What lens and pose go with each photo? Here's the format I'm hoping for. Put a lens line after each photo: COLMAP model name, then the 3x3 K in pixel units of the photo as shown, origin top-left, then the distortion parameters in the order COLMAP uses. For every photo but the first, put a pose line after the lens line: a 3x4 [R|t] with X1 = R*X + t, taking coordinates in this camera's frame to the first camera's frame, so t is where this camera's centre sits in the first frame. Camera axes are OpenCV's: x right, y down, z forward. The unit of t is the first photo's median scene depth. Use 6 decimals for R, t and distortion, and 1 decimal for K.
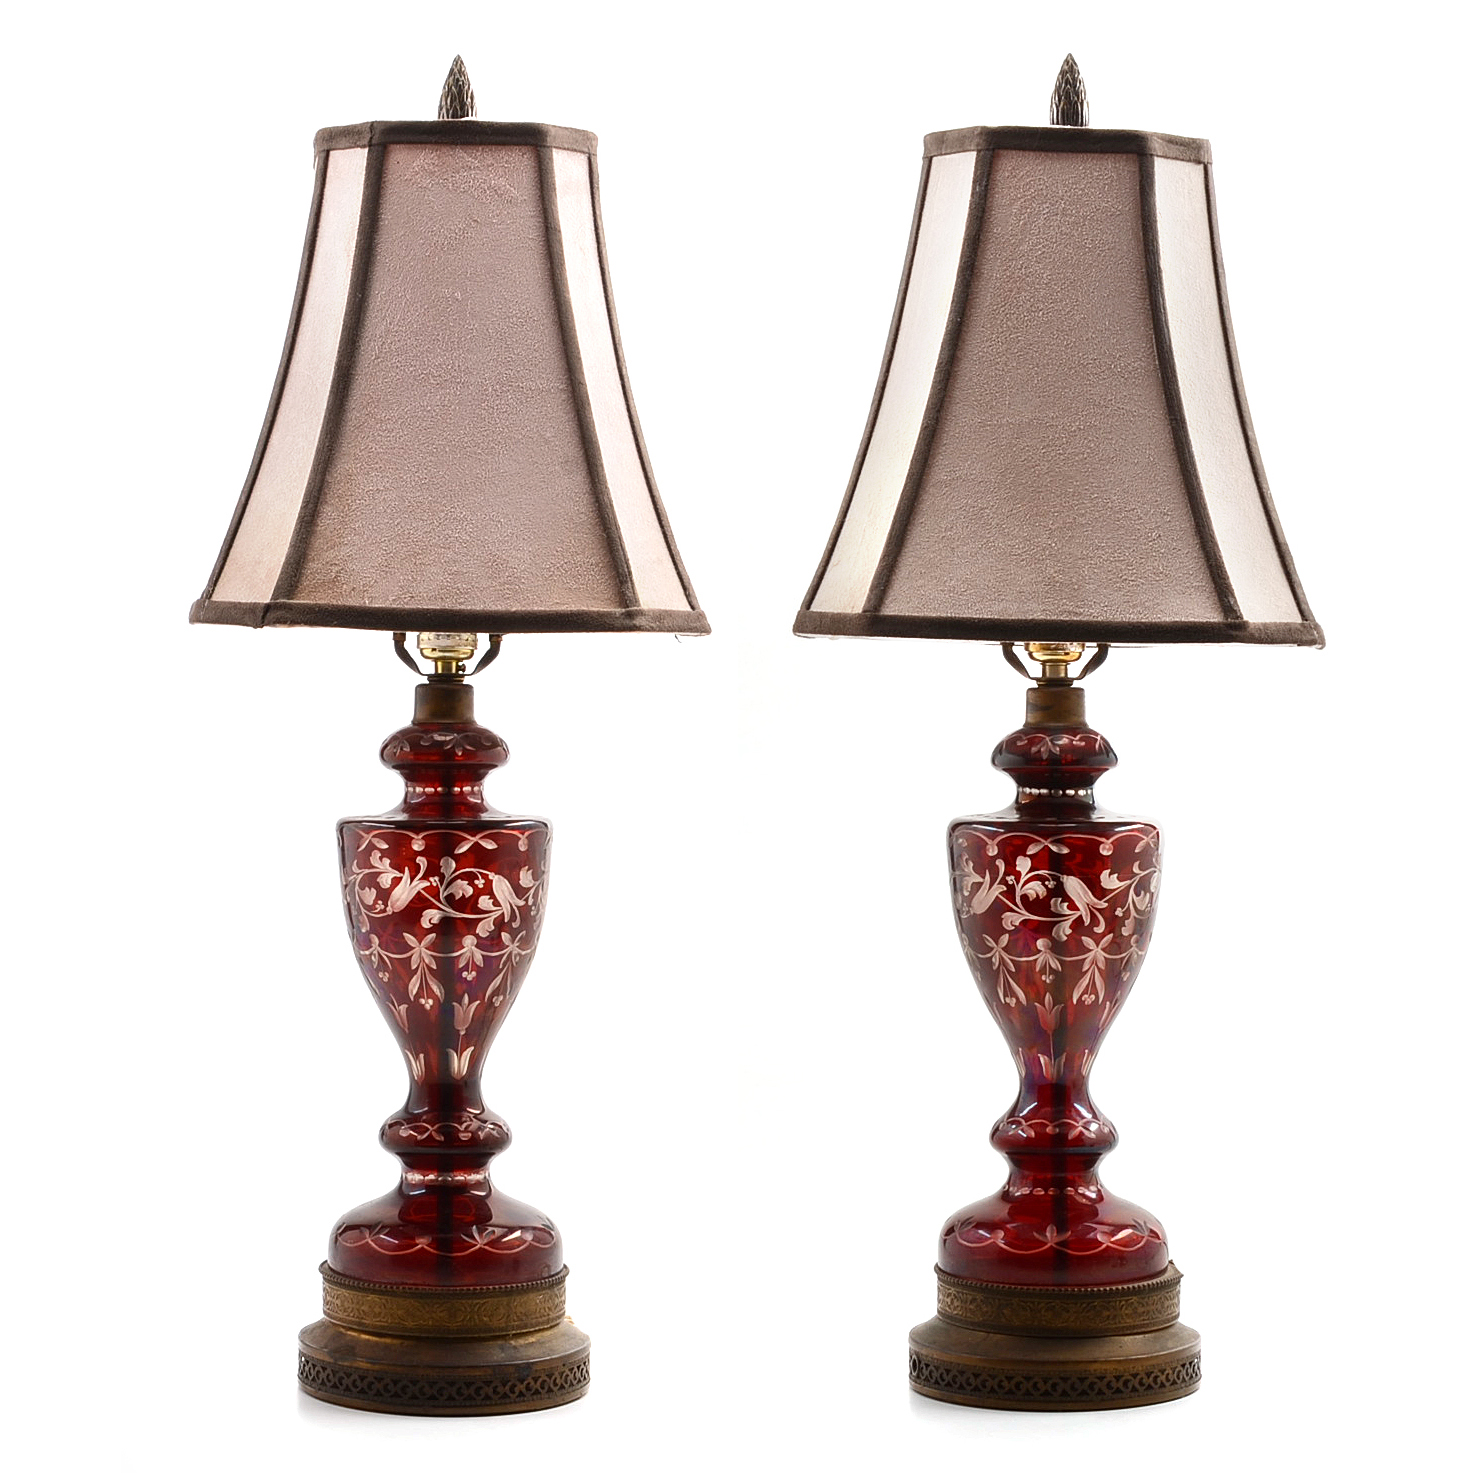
lens RADIAL K [[3183.4, 0, 348.4], [0, 3183.4, 734.2], [0, 0, 1]] dist [-0.031977, -0.270409]
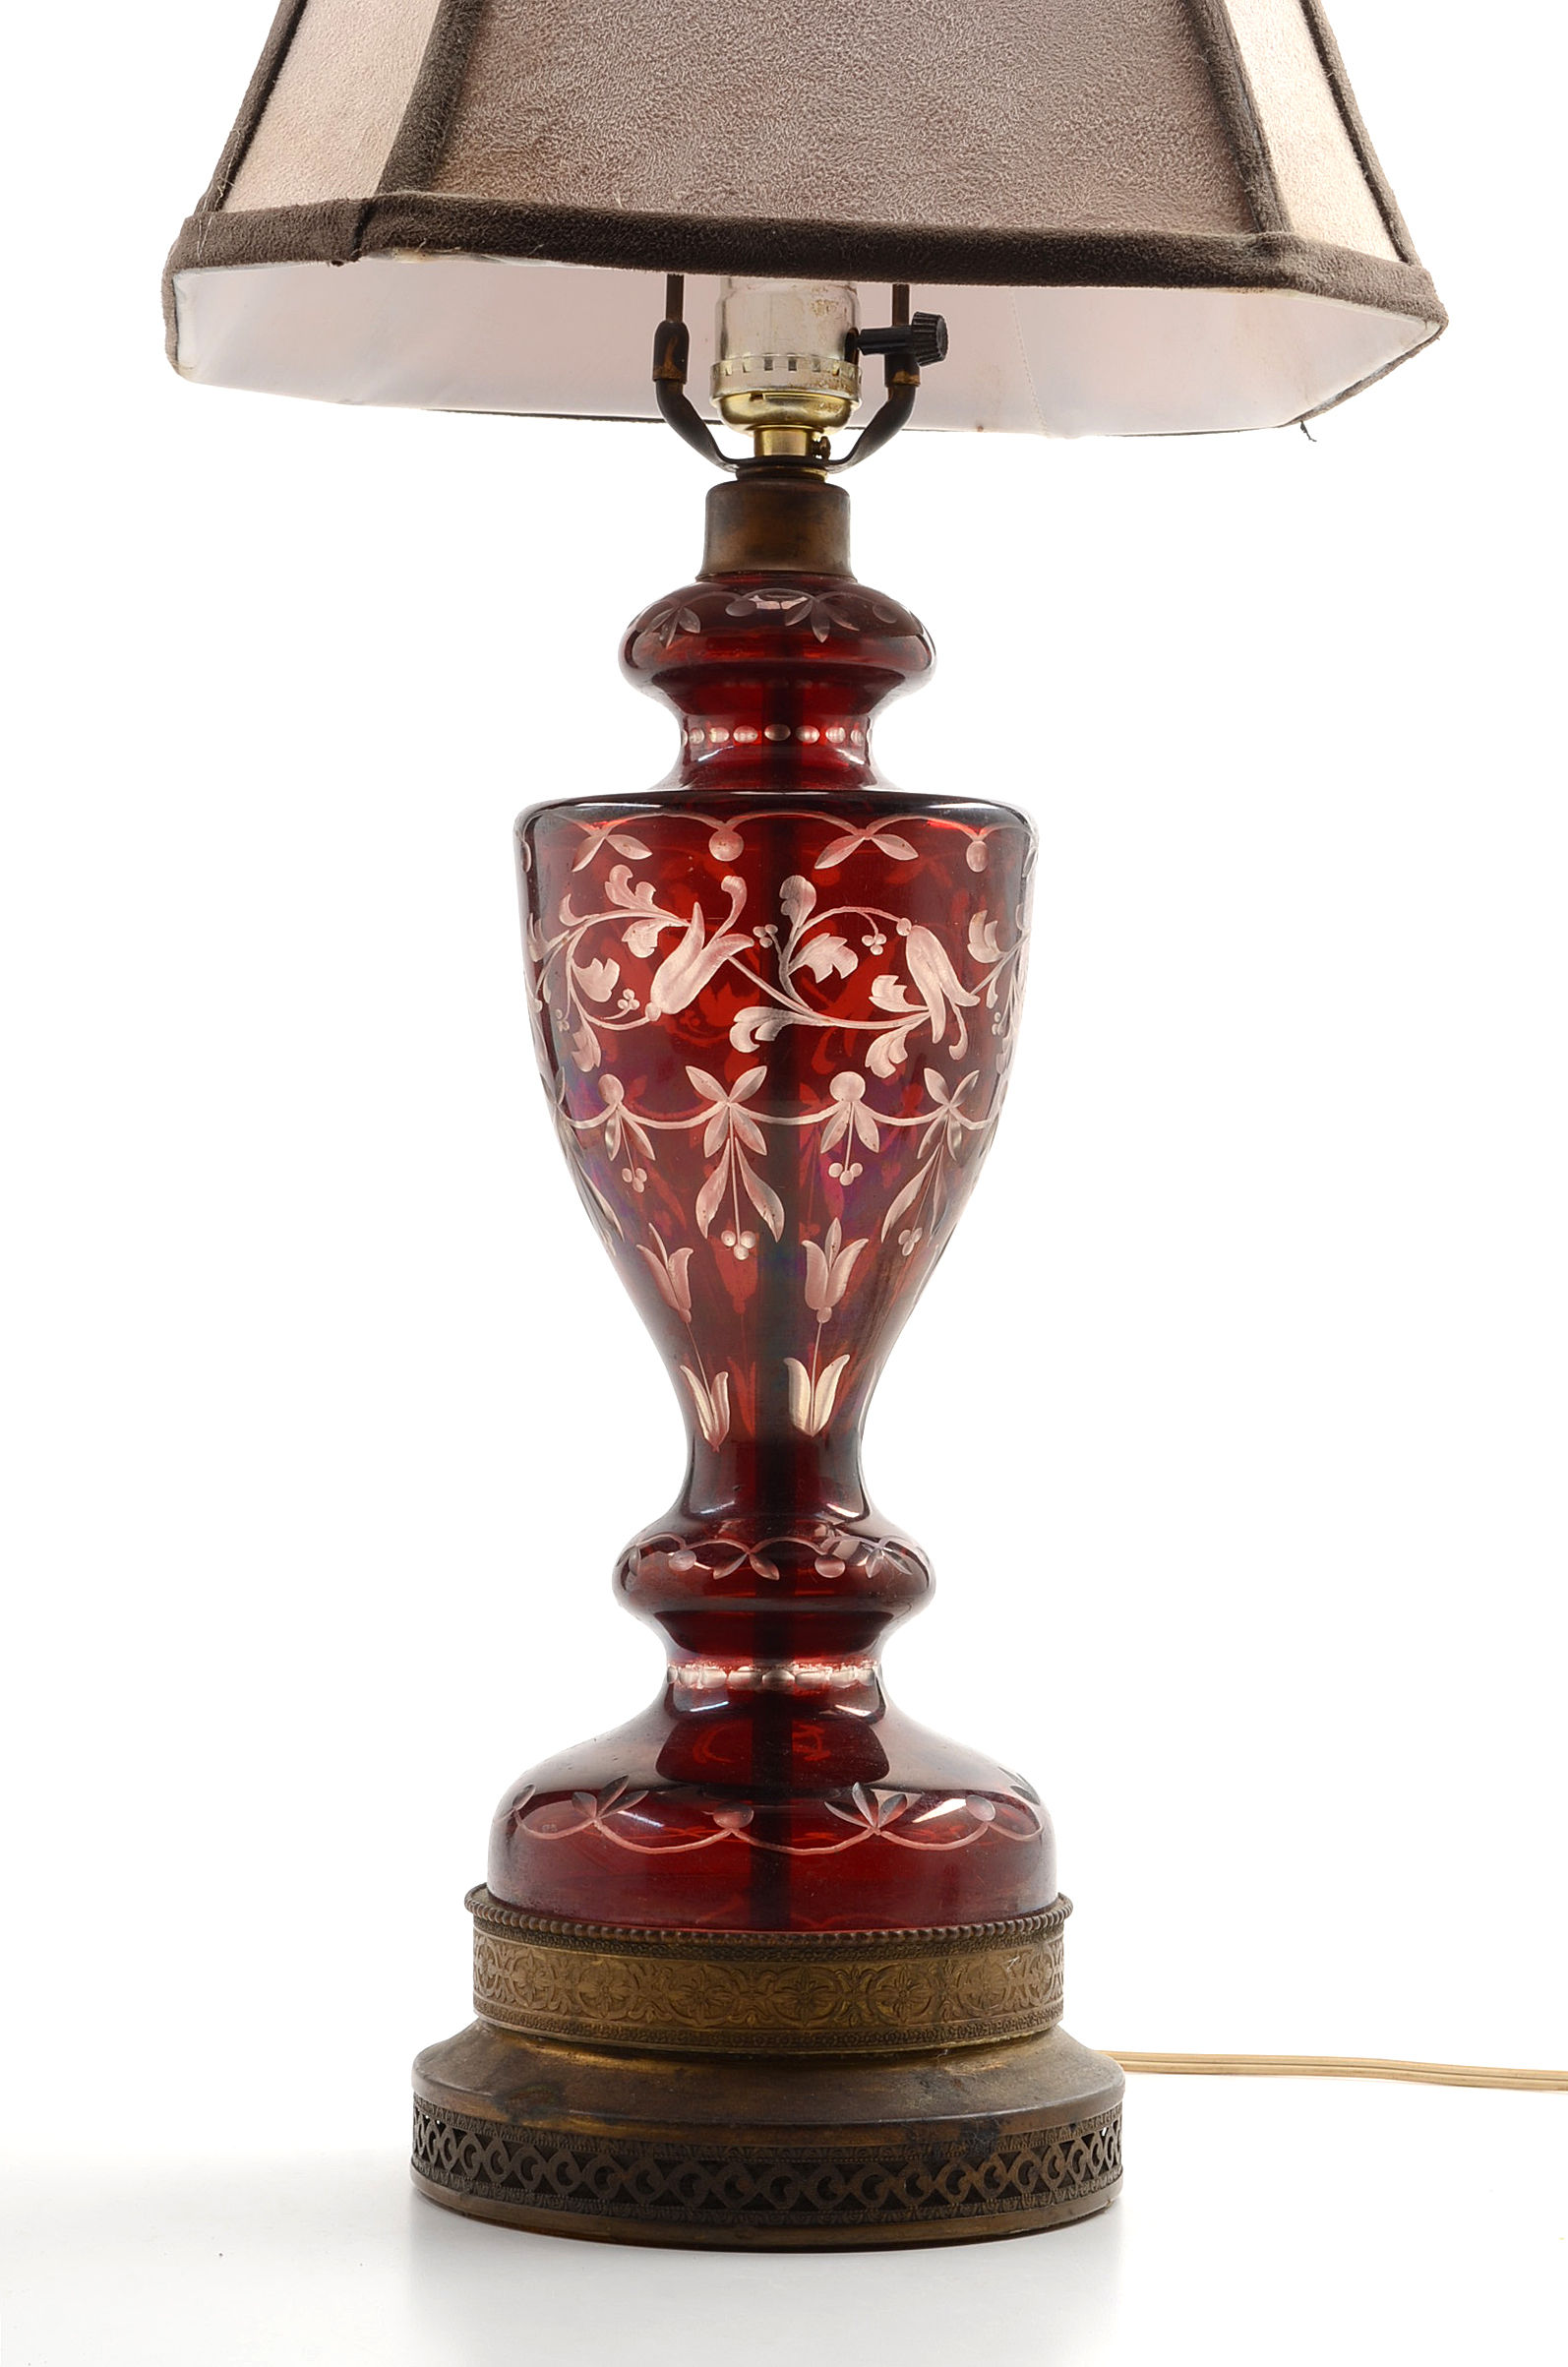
lens RADIAL K [[5534.2, 0, 784.0], [0, 5534.2, 1183.5], [0, 0, 1]] dist [0.060990, 0.250773]
pose [[0.996690, 0.006323, 0.081049, -0.027869], [-0.005642, 0.999947, -0.008628, 0.083884], [-0.081099, 0.008142, 0.996673, 0.291487]]
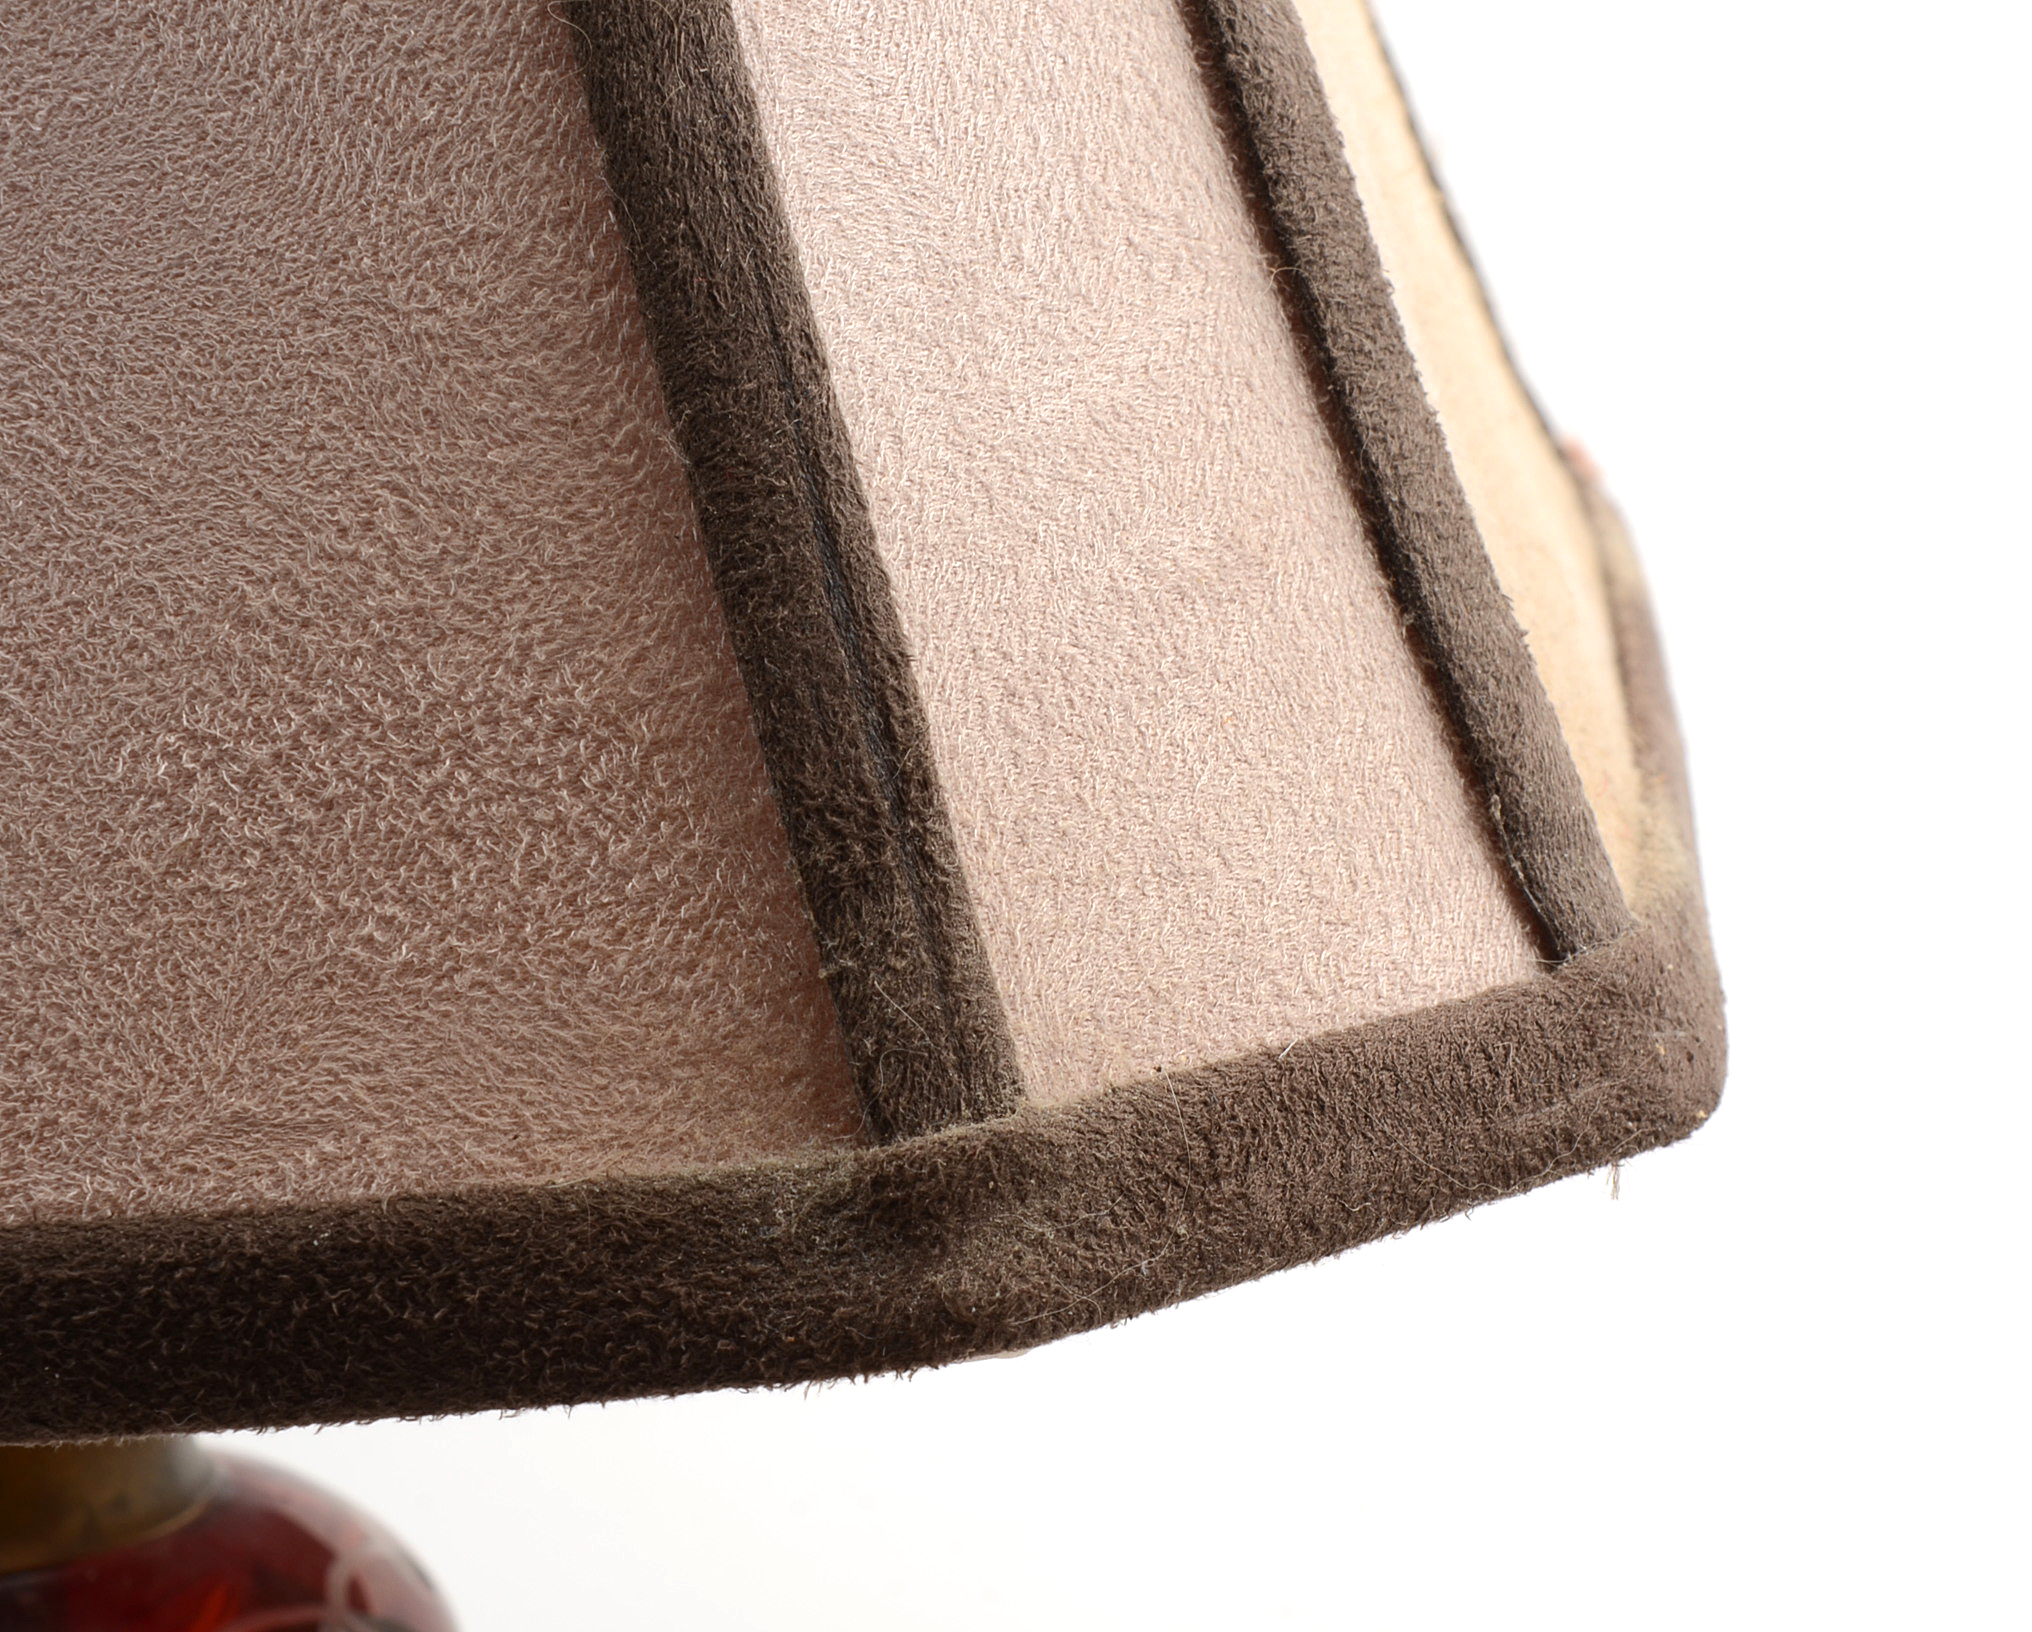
lens RADIAL K [[5815.1, 0, 1069.8], [0, 5815.1, 816.4], [0, 0, 1]] dist [0.059583, 0.642313]
pose [[0.996144, -0.043834, -0.075996, 0.105213], [0.057541, 0.980328, 0.188800, -0.084151], [0.066225, -0.192445, 0.979071, 0.774205]]
